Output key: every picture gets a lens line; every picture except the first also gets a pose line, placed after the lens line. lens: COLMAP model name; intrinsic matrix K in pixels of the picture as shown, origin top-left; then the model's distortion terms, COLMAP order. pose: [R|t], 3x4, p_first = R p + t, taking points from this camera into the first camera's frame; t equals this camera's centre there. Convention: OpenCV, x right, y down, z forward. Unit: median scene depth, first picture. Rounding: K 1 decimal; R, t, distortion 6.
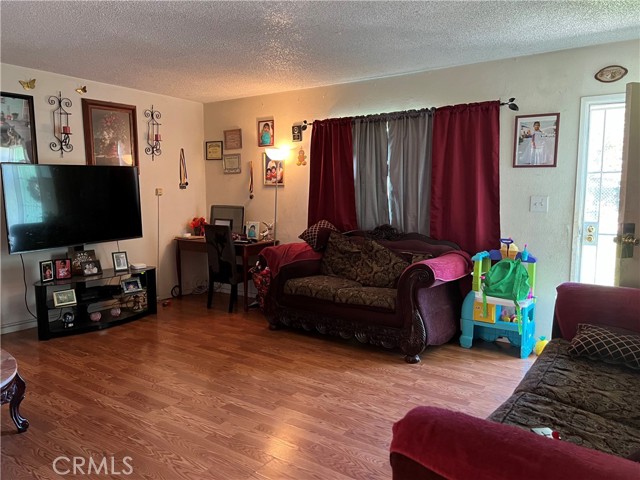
lens RADIAL K [[476.6, 0, 315.8], [0, 476.6, 241.1], [0, 0, 1]] dist [0.046735, -0.051249]
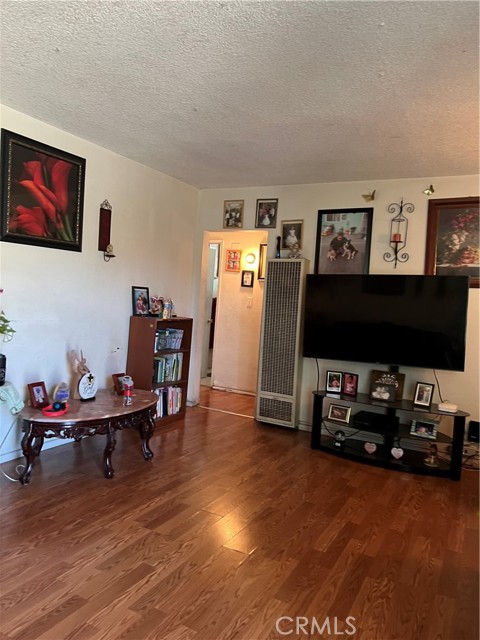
lens RADIAL K [[476.6, 0, 235.5], [0, 476.6, 317.5], [0, 0, 1]] dist [0.046735, -0.051249]
pose [[0.126643, 0.046006, -0.990881, 0.363050], [-0.172425, 0.984738, 0.023683, -0.053362], [0.976847, 0.167854, 0.132643, 0.630615]]
